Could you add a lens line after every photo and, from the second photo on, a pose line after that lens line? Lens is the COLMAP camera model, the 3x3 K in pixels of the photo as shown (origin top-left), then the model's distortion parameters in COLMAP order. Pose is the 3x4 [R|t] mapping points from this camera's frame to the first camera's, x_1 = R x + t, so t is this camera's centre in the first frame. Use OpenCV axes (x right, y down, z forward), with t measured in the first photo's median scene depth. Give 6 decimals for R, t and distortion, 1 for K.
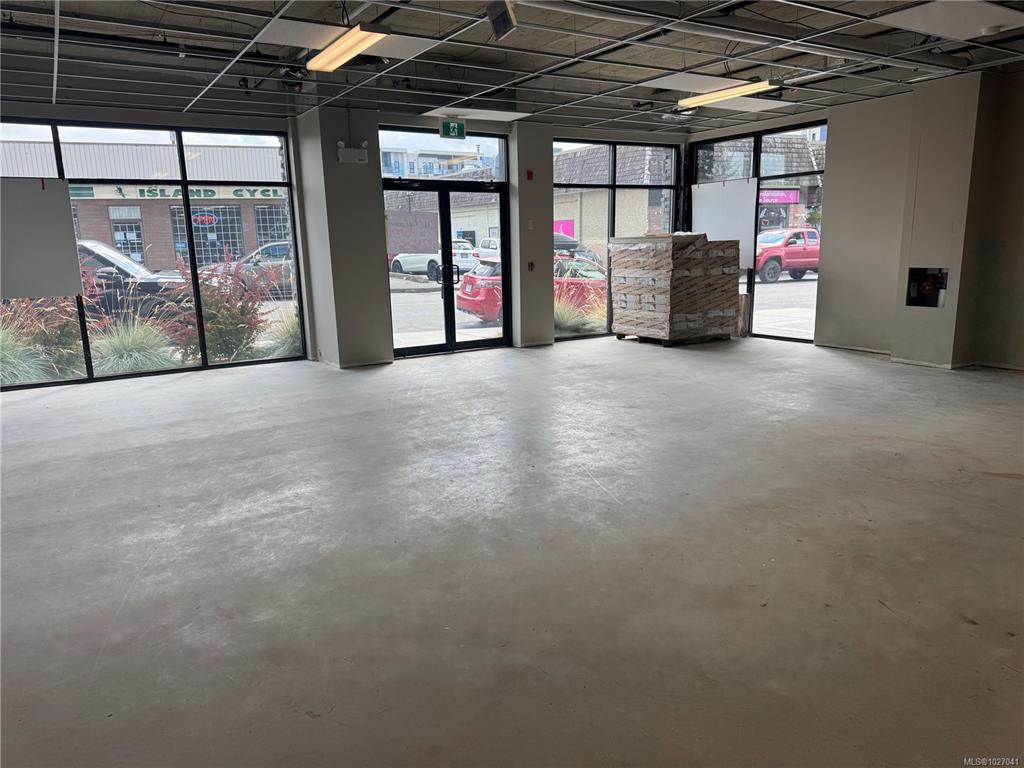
lens RADIAL K [[715.6, 0, 512.0], [0, 715.6, 384.0], [0, 0, 1]] dist [0.103338, -0.144984]
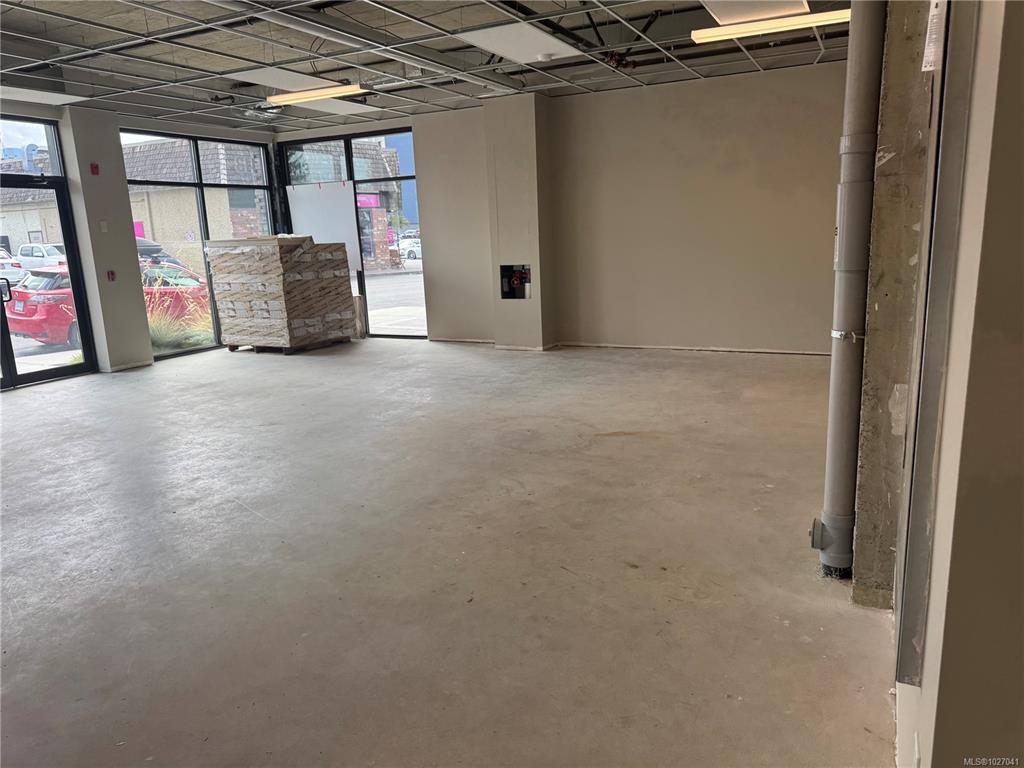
lens RADIAL K [[715.6, 0, 512.0], [0, 715.6, 384.0], [0, 0, 1]] dist [0.103338, -0.144984]
pose [[0.851186, -0.120448, 0.510857, -0.030934], [0.122254, 0.992039, 0.030200, -0.007191], [-0.510427, 0.036749, 0.859135, 0.035360]]
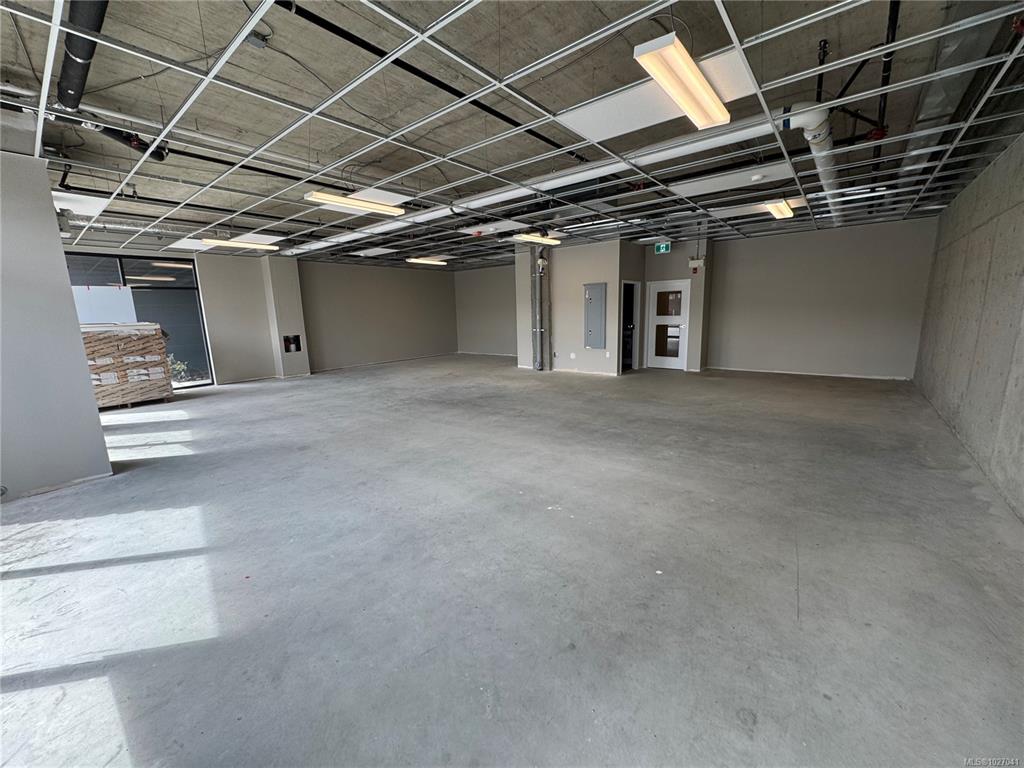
lens RADIAL K [[404.7, 0, 513.6], [0, 404.7, 381.1], [0, 0, 1]] dist [0.001769, 0.000136]
pose [[-0.318041, -0.133152, 0.938680, -0.883562], [0.222020, 0.952097, 0.210279, -0.128260], [-0.921714, 0.275284, -0.273243, 0.680987]]
